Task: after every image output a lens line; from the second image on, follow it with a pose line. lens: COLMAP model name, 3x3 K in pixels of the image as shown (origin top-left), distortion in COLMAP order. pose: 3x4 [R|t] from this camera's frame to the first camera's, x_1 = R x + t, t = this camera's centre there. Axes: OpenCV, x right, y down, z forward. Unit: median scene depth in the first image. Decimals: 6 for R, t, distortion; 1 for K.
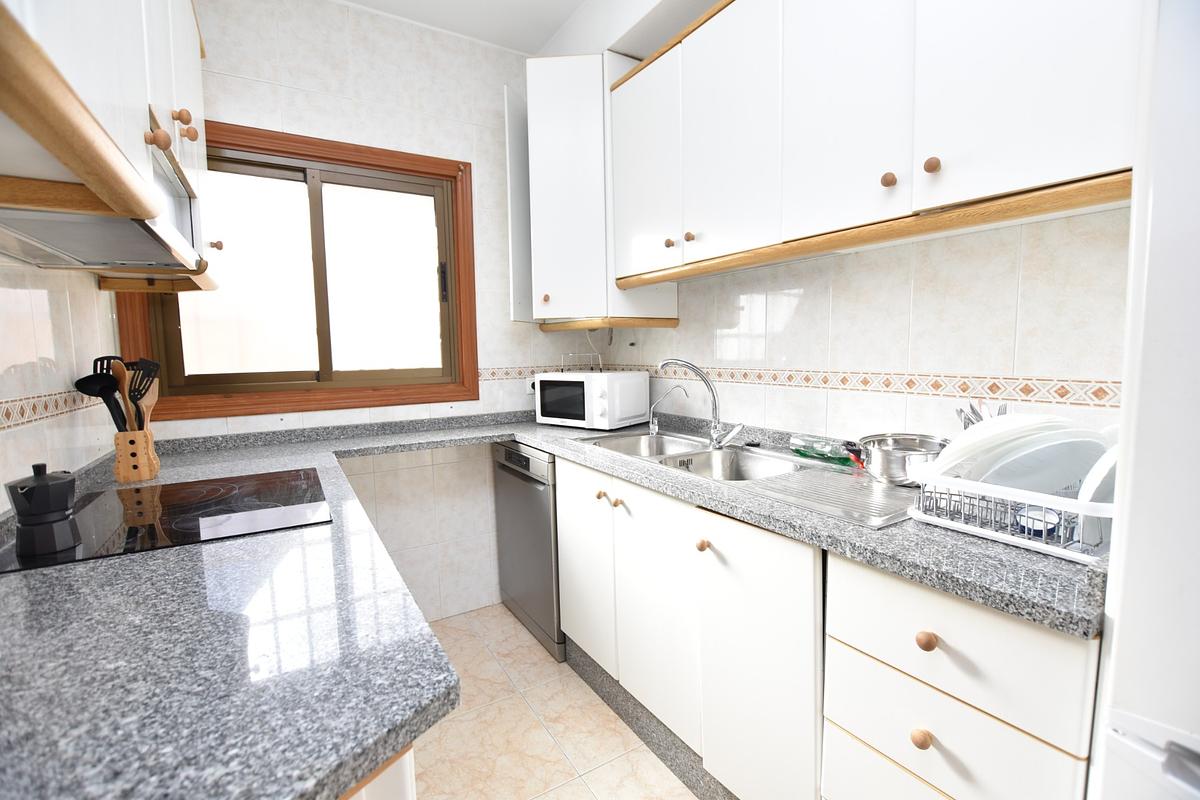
lens RADIAL K [[523.9, 0, 598.6], [0, 523.9, 398.4], [0, 0, 1]] dist [-0.031369, 0.005896]
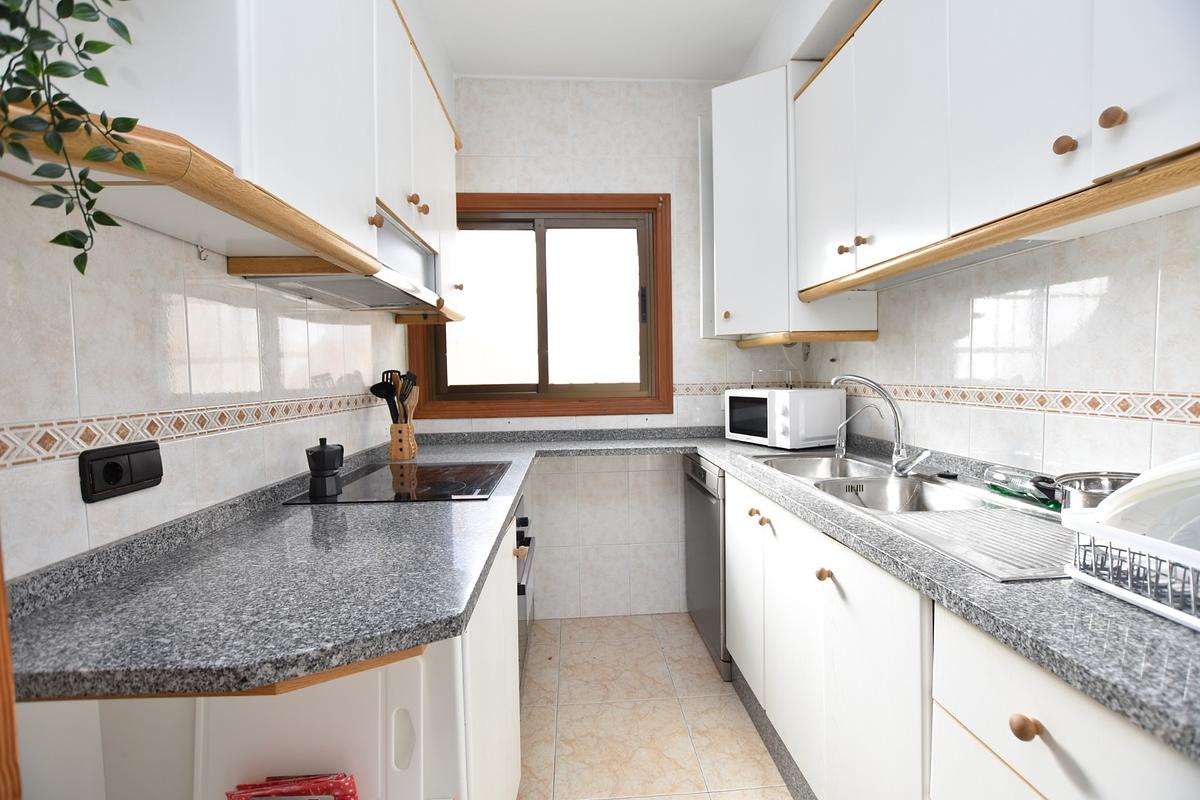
lens RADIAL K [[523.9, 0, 607.4], [0, 523.9, 398.3], [0, 0, 1]] dist [-0.031369, 0.005896]
pose [[0.885802, 0.023008, -0.463492, 0.210571], [-0.040613, 0.998781, -0.028038, 0.009910], [0.462282, 0.043660, 0.885657, 0.001178]]
